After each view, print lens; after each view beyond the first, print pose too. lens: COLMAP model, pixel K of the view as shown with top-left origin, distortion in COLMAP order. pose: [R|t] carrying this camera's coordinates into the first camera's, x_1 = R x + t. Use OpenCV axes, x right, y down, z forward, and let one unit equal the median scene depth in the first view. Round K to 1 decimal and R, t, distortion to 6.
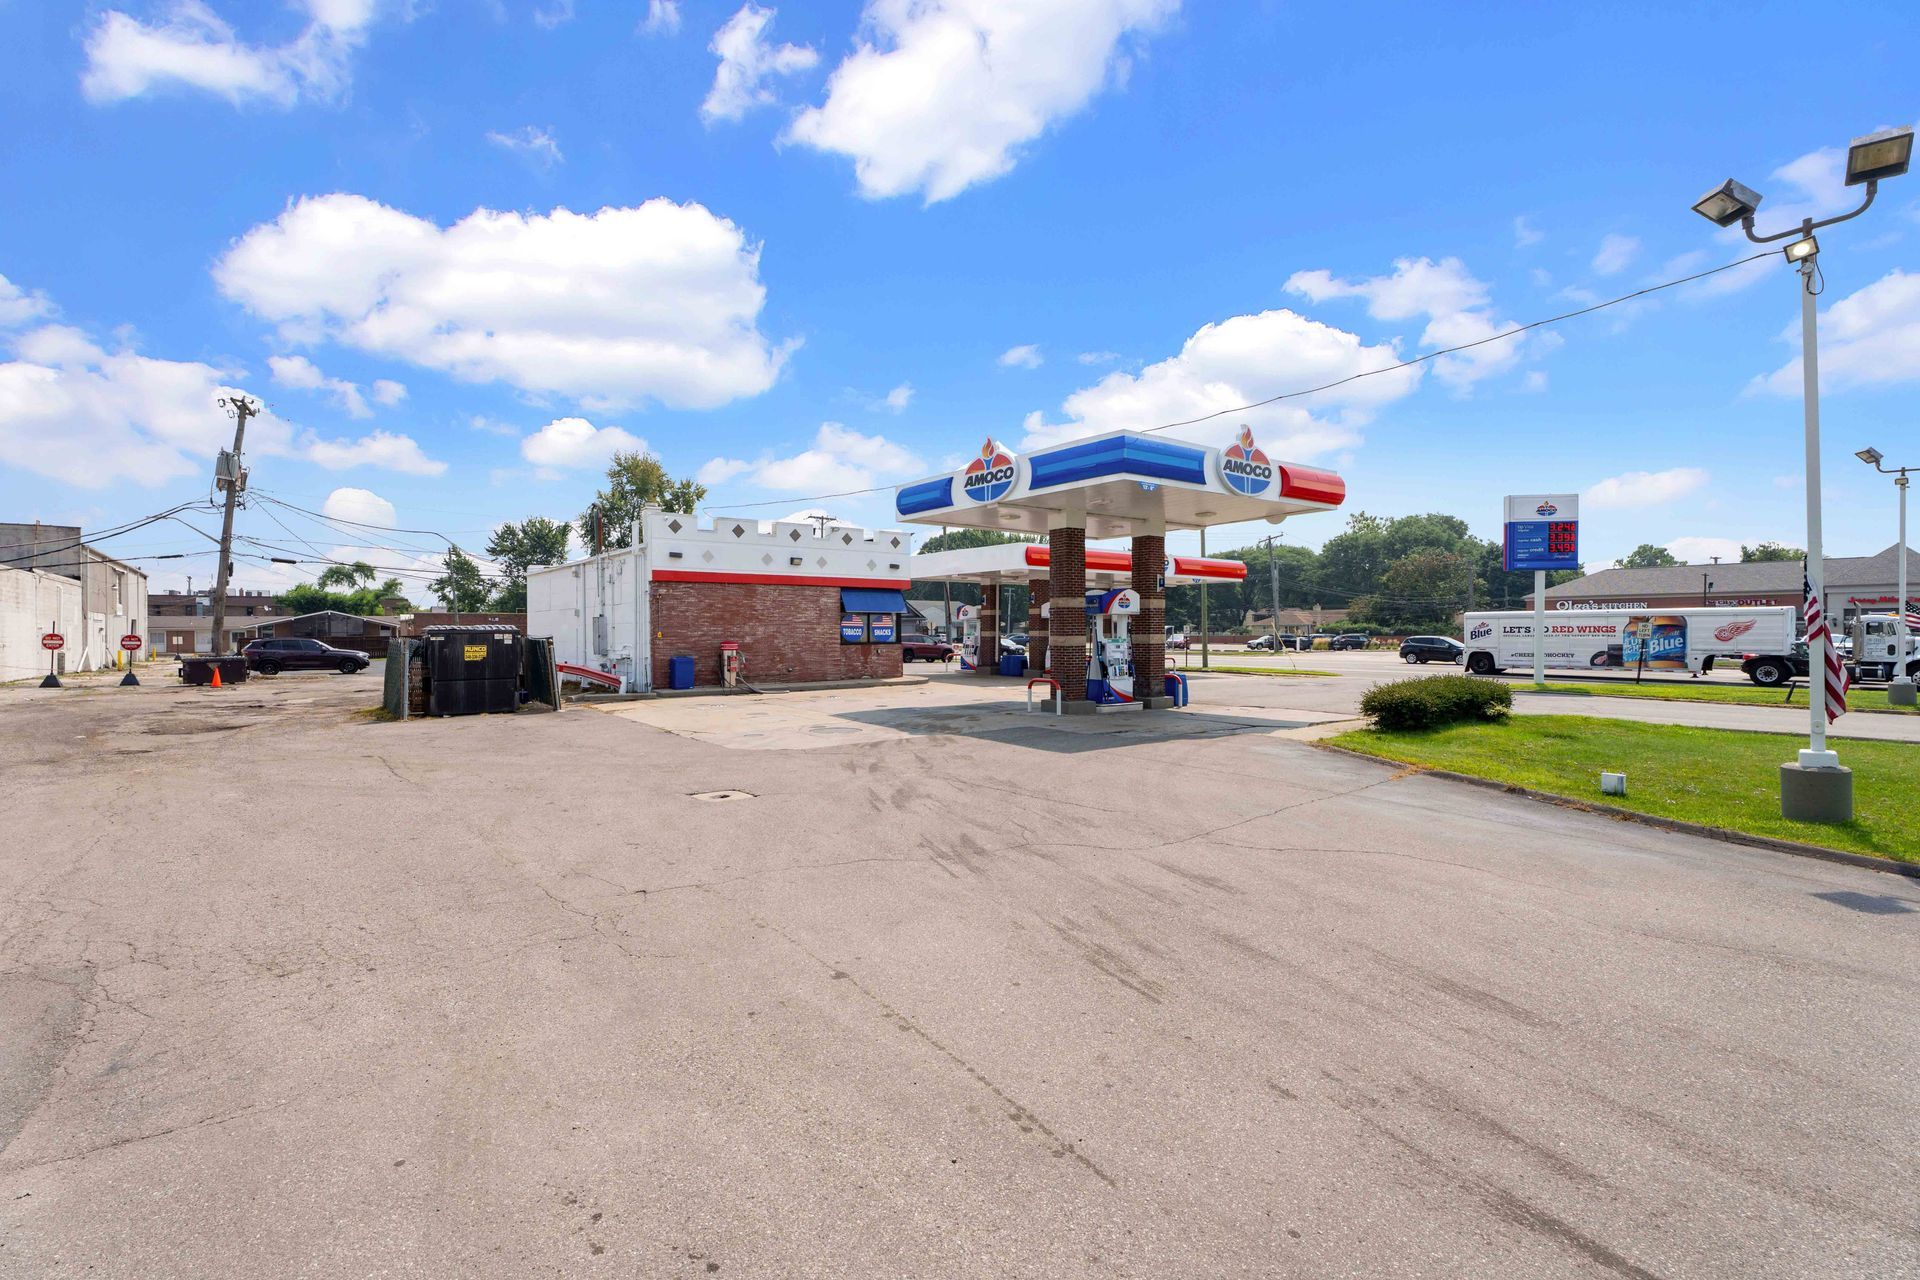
lens RADIAL K [[855.9, 0, 953.2], [0, 855.9, 637.1], [0, 0, 1]] dist [0.003850, 0.000339]
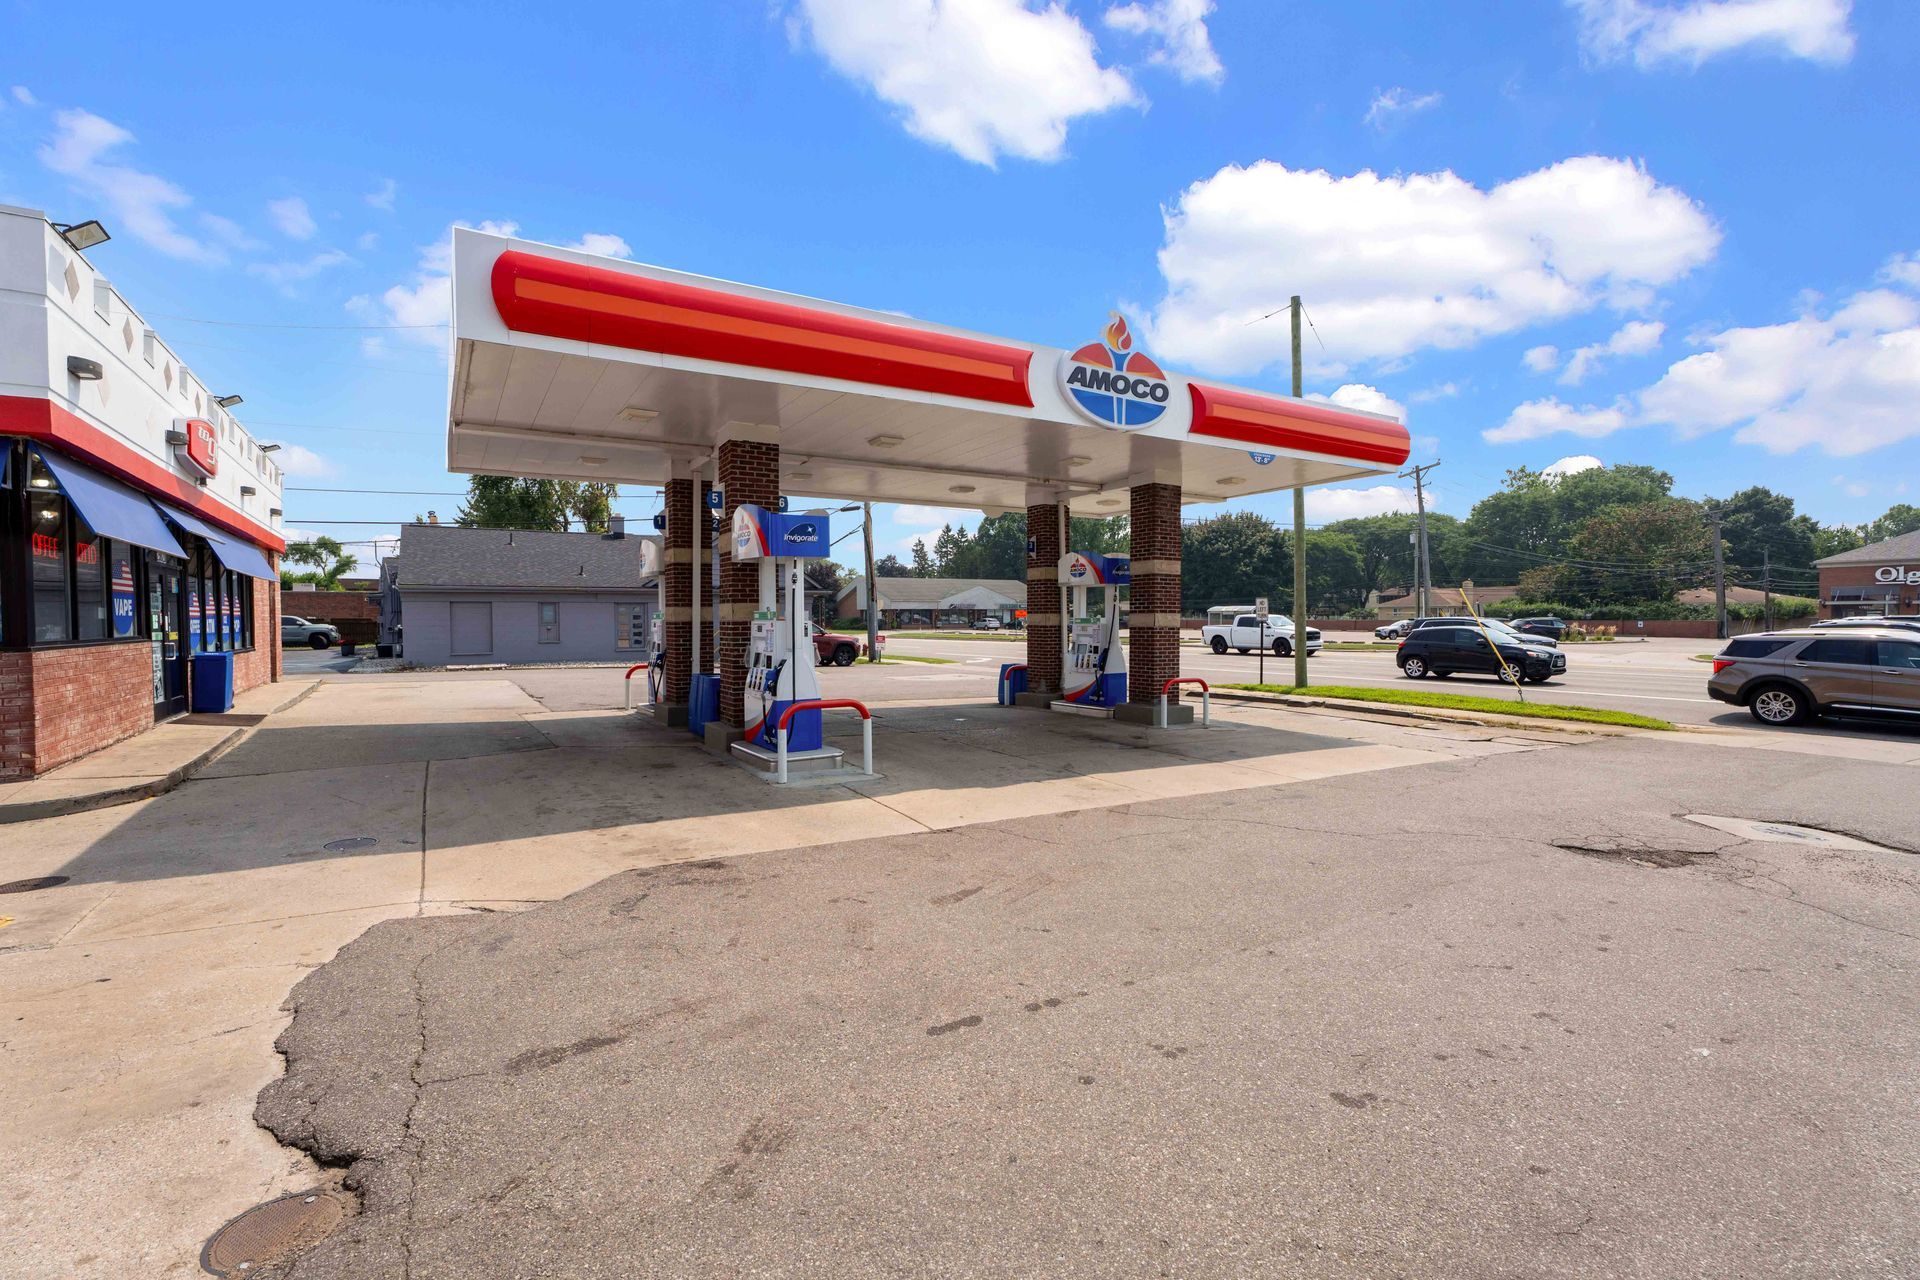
lens RADIAL K [[855.9, 0, 953.2], [0, 855.9, 637.1], [0, 0, 1]] dist [0.003850, 0.000339]
pose [[0.992911, 0.001849, -0.118845, 0.257746], [0.000249, 0.999844, 0.017633, -0.000546], [0.118859, -0.017538, 0.992756, 0.820381]]
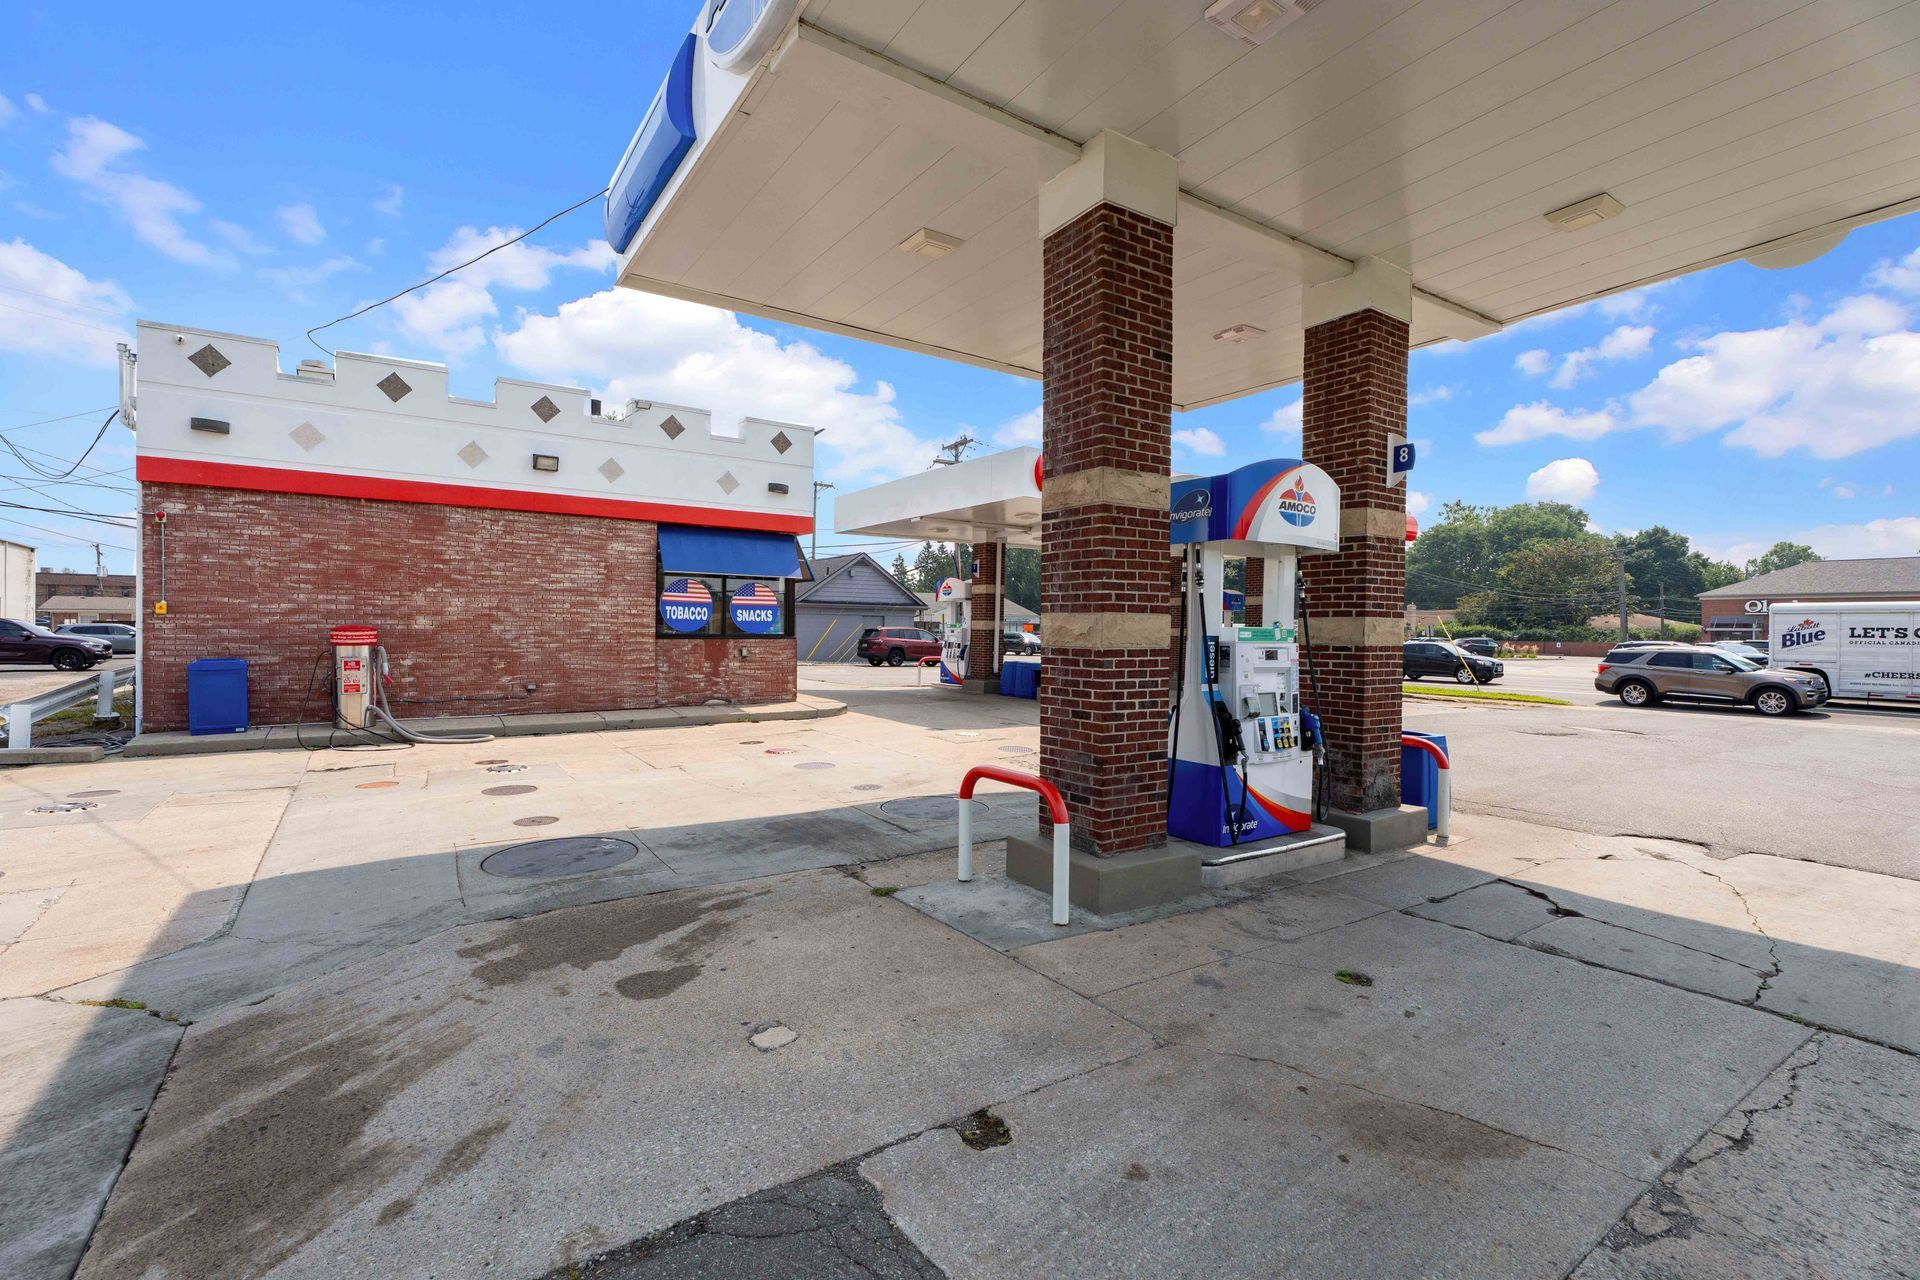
lens RADIAL K [[855.9, 0, 953.2], [0, 855.9, 637.1], [0, 0, 1]] dist [0.003850, 0.000339]
pose [[0.998042, 0.015364, -0.060624, 0.072152], [-0.015256, 0.999881, 0.002251, 0.004598], [0.060651, -0.001321, 0.998158, 0.507731]]
